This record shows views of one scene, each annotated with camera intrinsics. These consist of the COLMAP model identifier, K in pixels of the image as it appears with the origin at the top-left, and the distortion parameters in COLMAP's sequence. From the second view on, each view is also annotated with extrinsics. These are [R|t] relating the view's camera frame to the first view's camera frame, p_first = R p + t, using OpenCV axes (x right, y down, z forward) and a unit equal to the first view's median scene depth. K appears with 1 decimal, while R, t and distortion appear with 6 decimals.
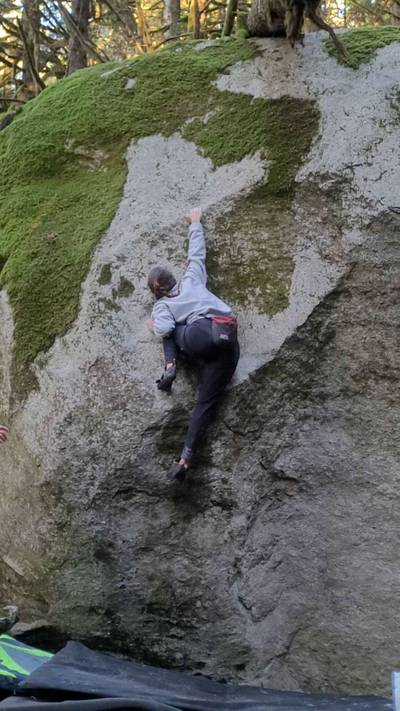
lens RADIAL K [[1001.3, 0, 200.0], [0, 1001.3, 355.5], [0, 0, 1]] dist [0.025157, 0.115402]
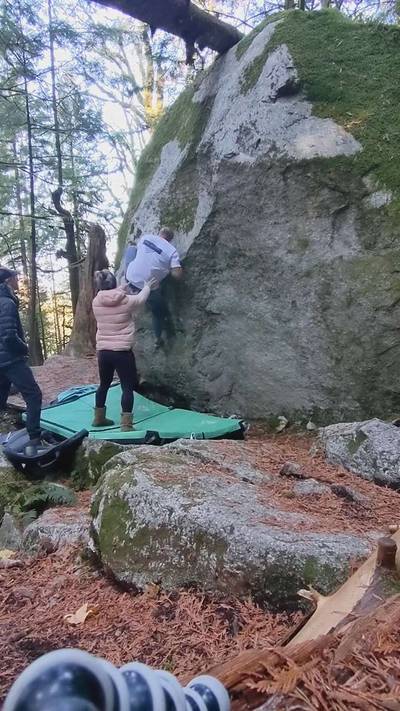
lens RADIAL K [[426.8, 0, 200.0], [0, 426.8, 355.5], [0, 0, 1]] dist [-0.000440, -0.001588]
pose [[0.774120, -0.029264, -0.632362, 0.606955], [0.222524, 0.947760, 0.228549, 0.000687], [0.592639, -0.317640, 0.740192, 0.325932]]
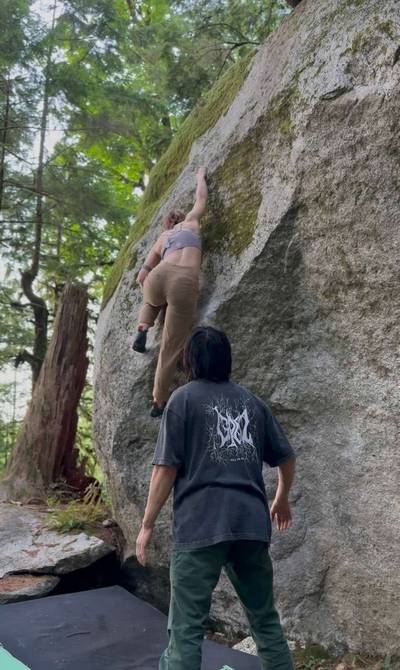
lens RADIAL K [[577.6, 0, 201.7], [0, 577.6, 352.0], [0, 0, 1]] dist [0.172170, -0.361819]
pose [[0.762874, -0.181644, -0.620507, 0.390047], [0.186853, 0.980712, -0.057365, 0.083687], [0.618958, -0.072182, 0.782100, 0.509475]]
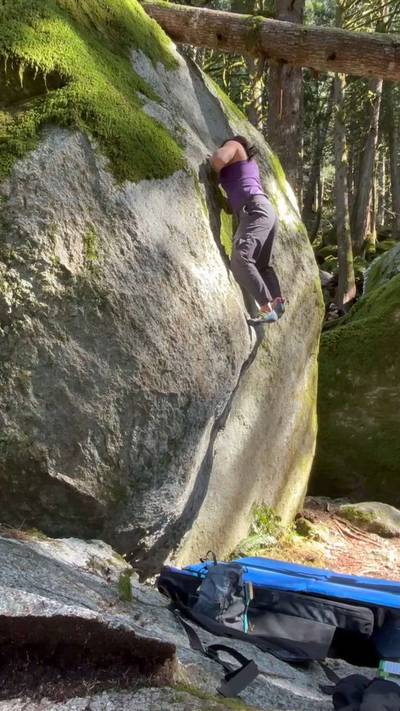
lens RADIAL K [[527.1, 0, 200.2], [0, 527.1, 352.5], [0, 0, 1]] dist [0.063524, -0.110675]
pose [[0.353414, 0.188409, 0.916297, -0.544661], [-0.276873, 0.956689, -0.089925, 0.123364], [-0.893555, -0.221918, 0.390273, 0.777769]]
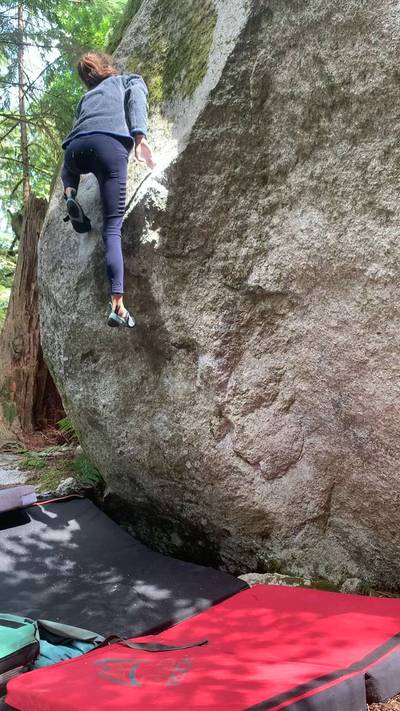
lens RADIAL K [[617.9, 0, 202.1], [0, 617.9, 348.0], [0, 0, 1]] dist [0.132293, -0.343941]
pose [[0.716571, -0.191104, -0.670824, 0.361330], [0.265627, 0.964033, 0.009108, 0.145195], [0.644956, -0.184715, 0.741561, 0.613498]]
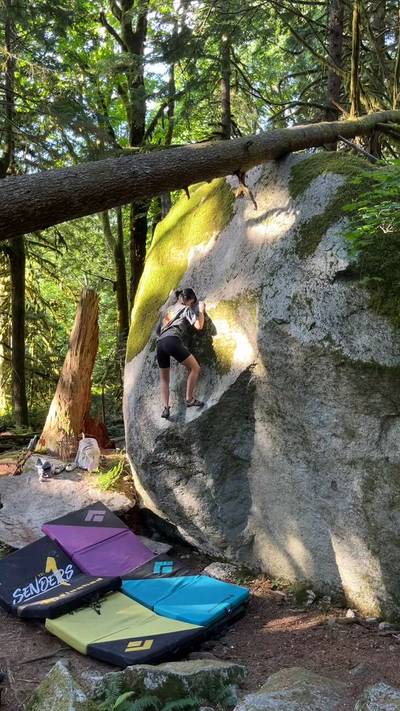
lens RADIAL K [[608.4, 0, 203.4], [0, 608.4, 351.8], [0, 0, 1]] dist [0.097004, -0.192138]
pose [[0.820257, 0.044766, -0.570241, 0.660891], [0.129429, 0.956550, 0.261268, -0.368086], [0.557160, -0.288112, 0.778822, 0.150767]]
